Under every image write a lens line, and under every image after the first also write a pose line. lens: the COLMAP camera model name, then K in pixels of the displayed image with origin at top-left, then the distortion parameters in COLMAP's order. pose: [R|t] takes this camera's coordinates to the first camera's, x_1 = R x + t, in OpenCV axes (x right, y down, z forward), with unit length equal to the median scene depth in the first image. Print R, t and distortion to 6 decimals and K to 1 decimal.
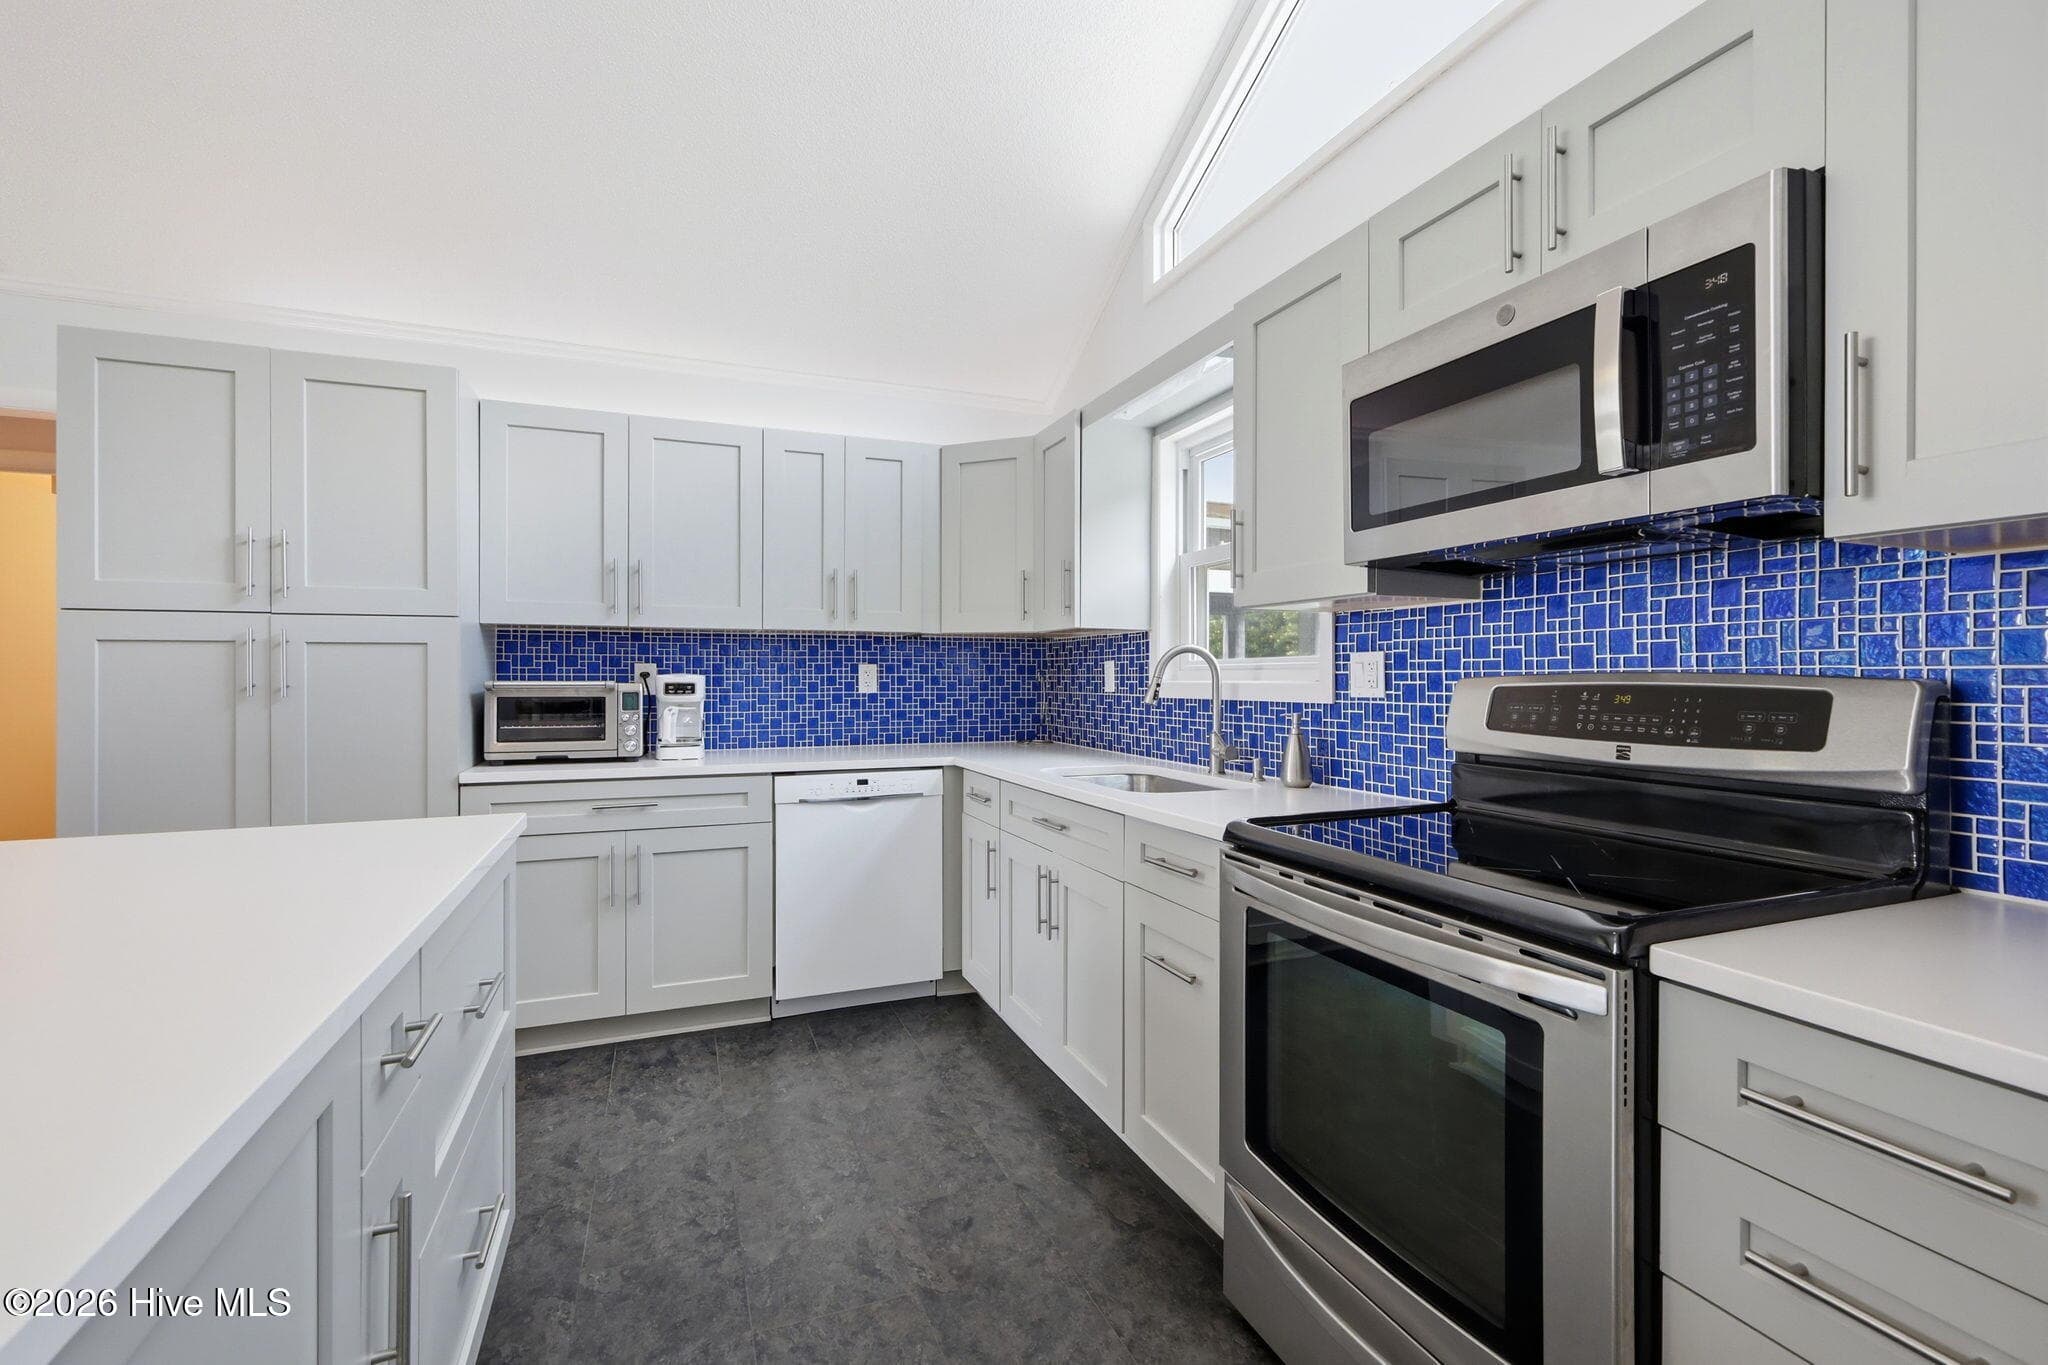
lens RADIAL K [[889.0, 0, 1032.0], [0, 889.0, 672.8], [0, 0, 1]] dist [0.000880, 0.000197]
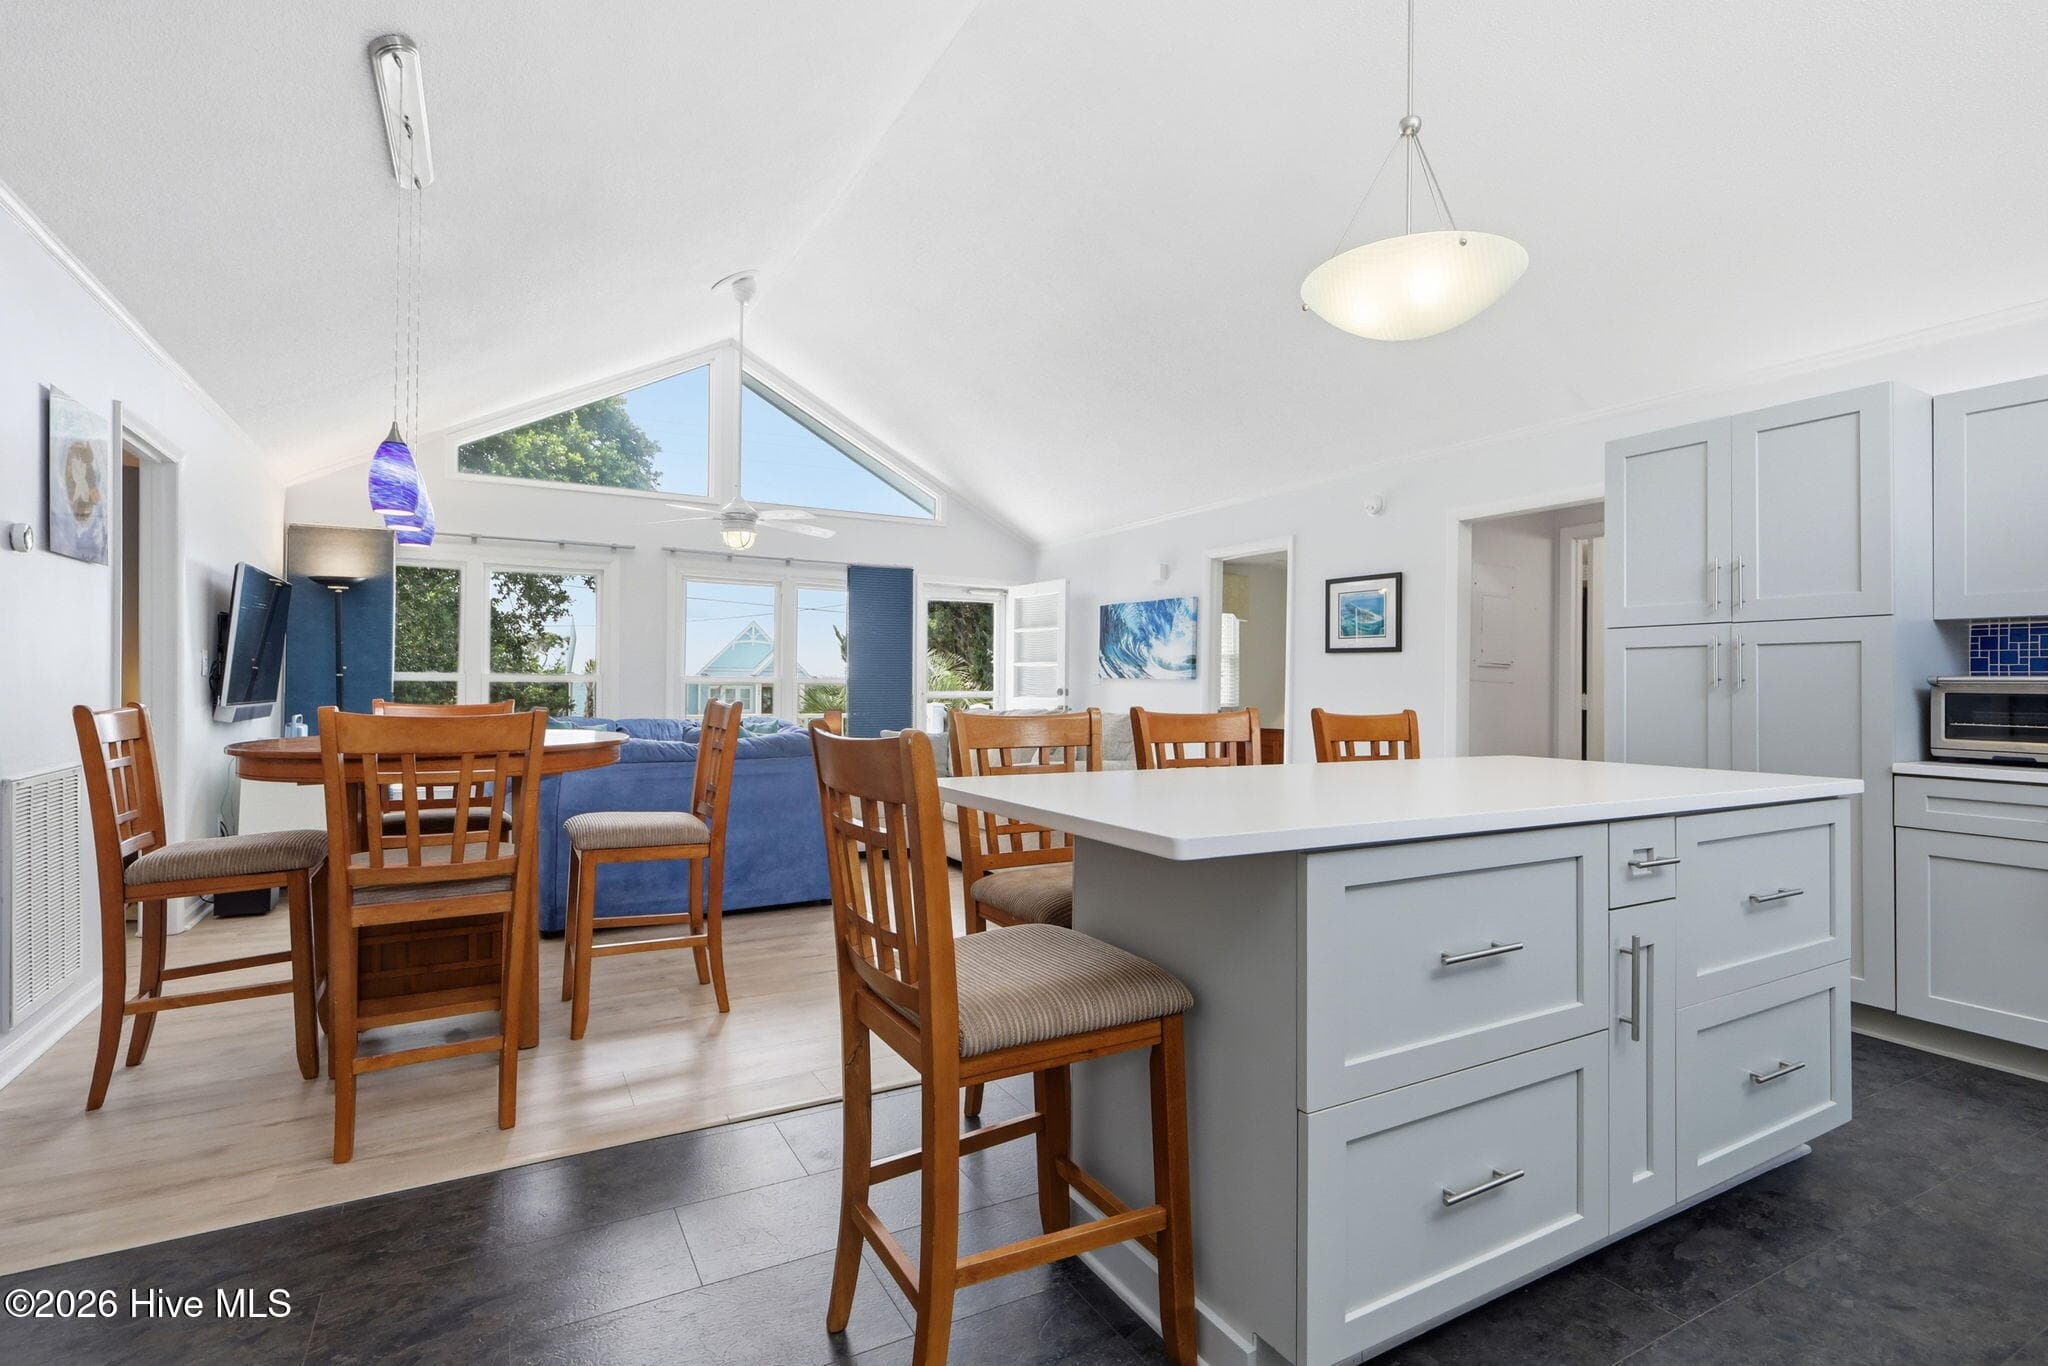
lens RADIAL K [[936.4, 0, 1035.9], [0, 936.4, 686.5], [0, 0, 1]] dist [-0.000582, 0.000039]
pose [[0.139228, 0.015603, -0.990137, 0.291805], [0.004581, 0.999855, 0.016401, -0.001685], [0.990250, -0.006820, 0.139136, -0.152449]]
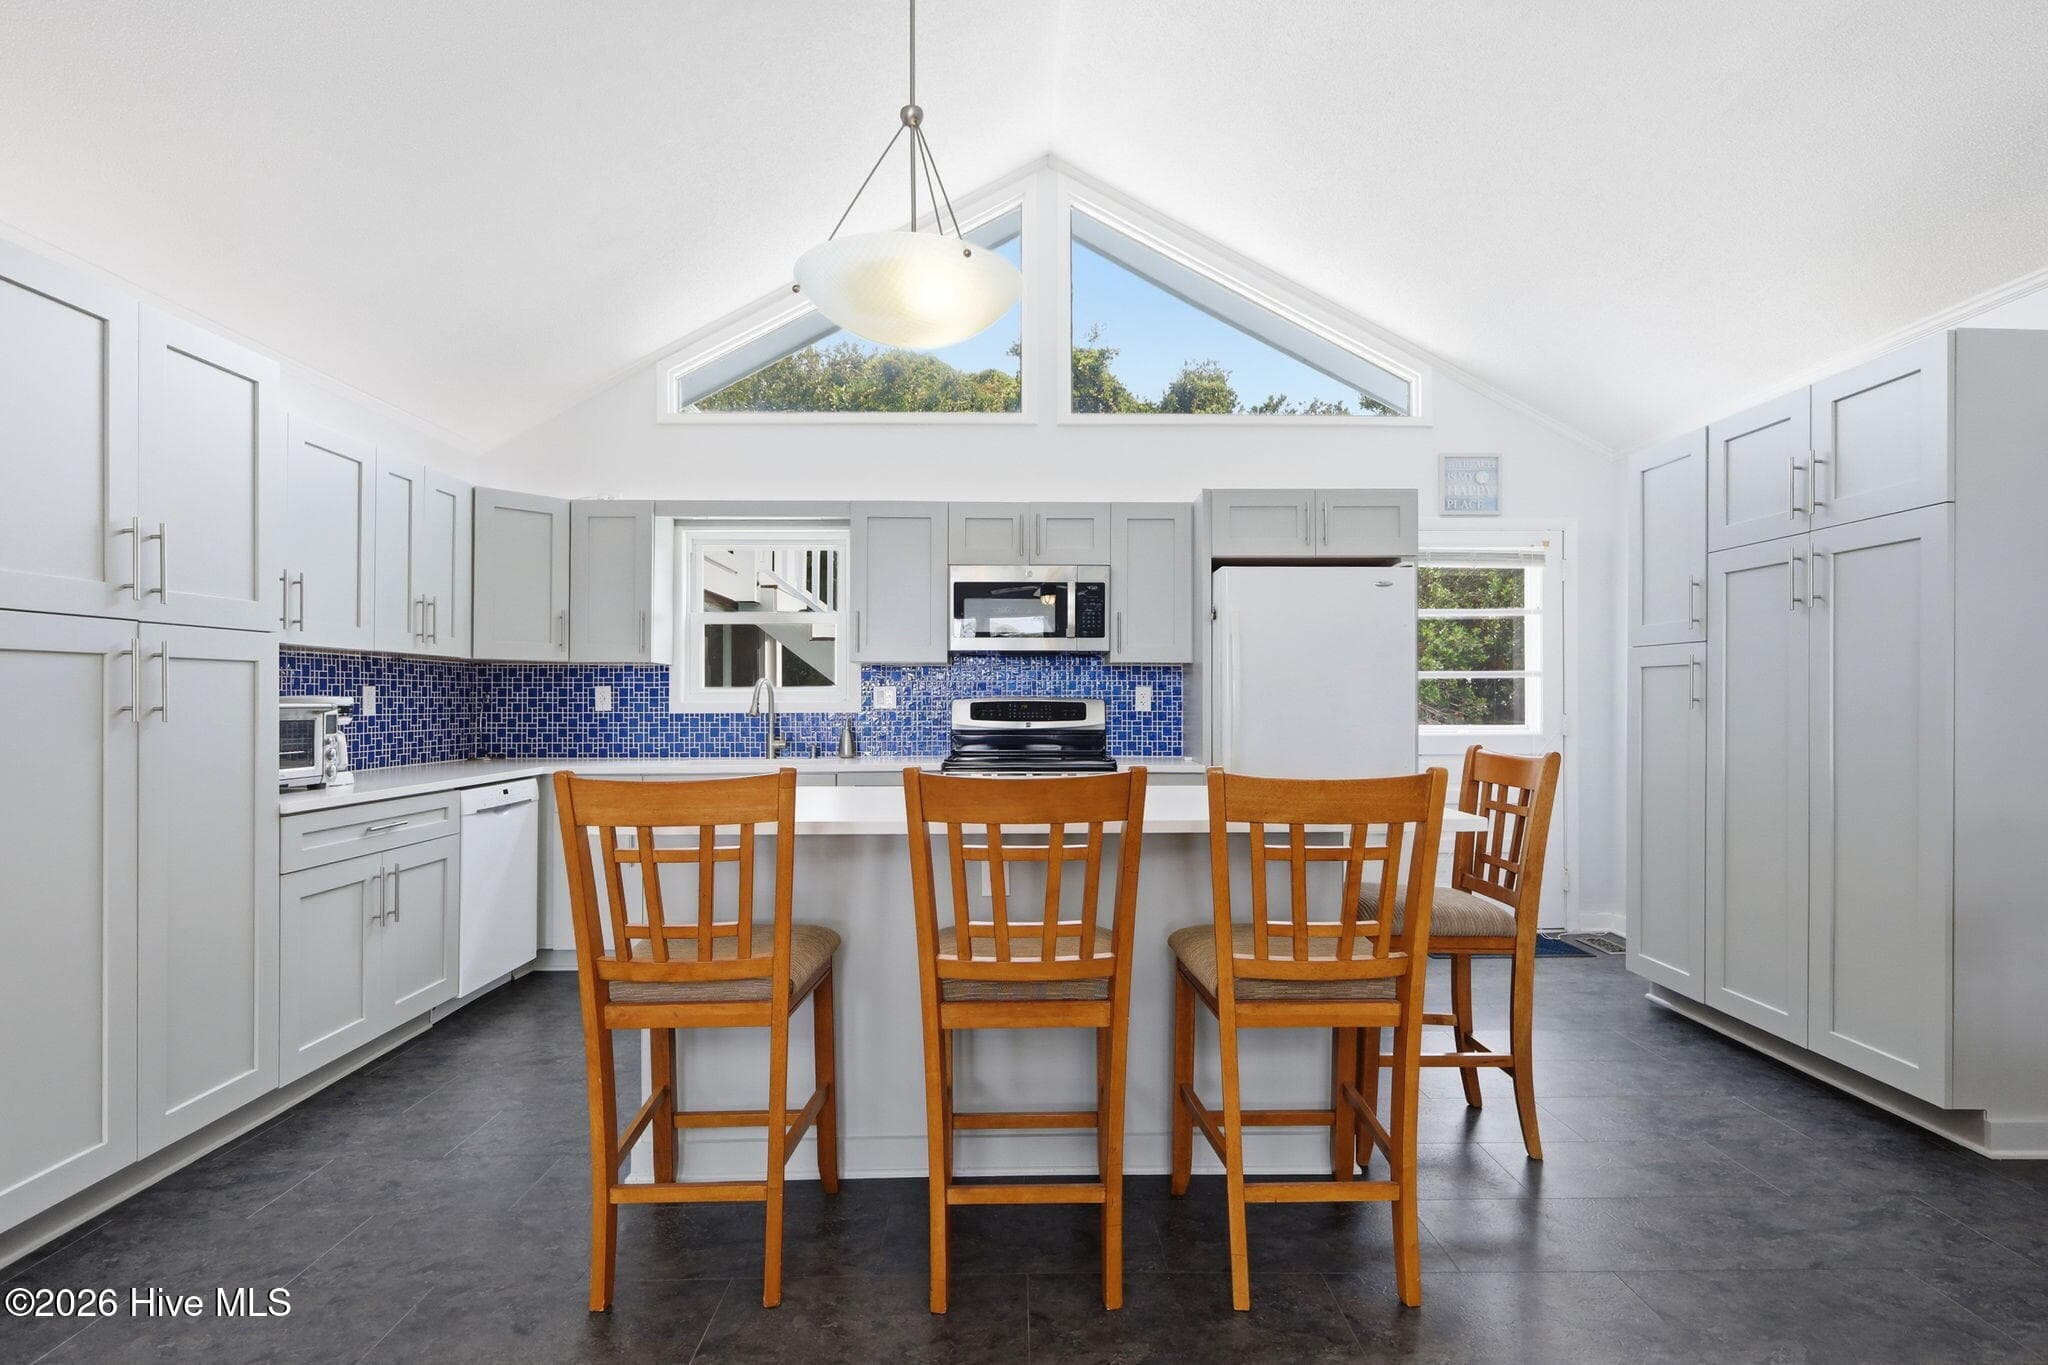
lens RADIAL K [[936.4, 0, 1035.9], [0, 936.4, 686.0], [0, 0, 1]] dist [-0.000582, 0.000039]
pose [[0.380558, 0.012314, 0.924675, -1.164139], [-0.003044, 0.999923, -0.012063, 0.000628], [-0.924752, 0.001776, 0.380566, -0.087981]]
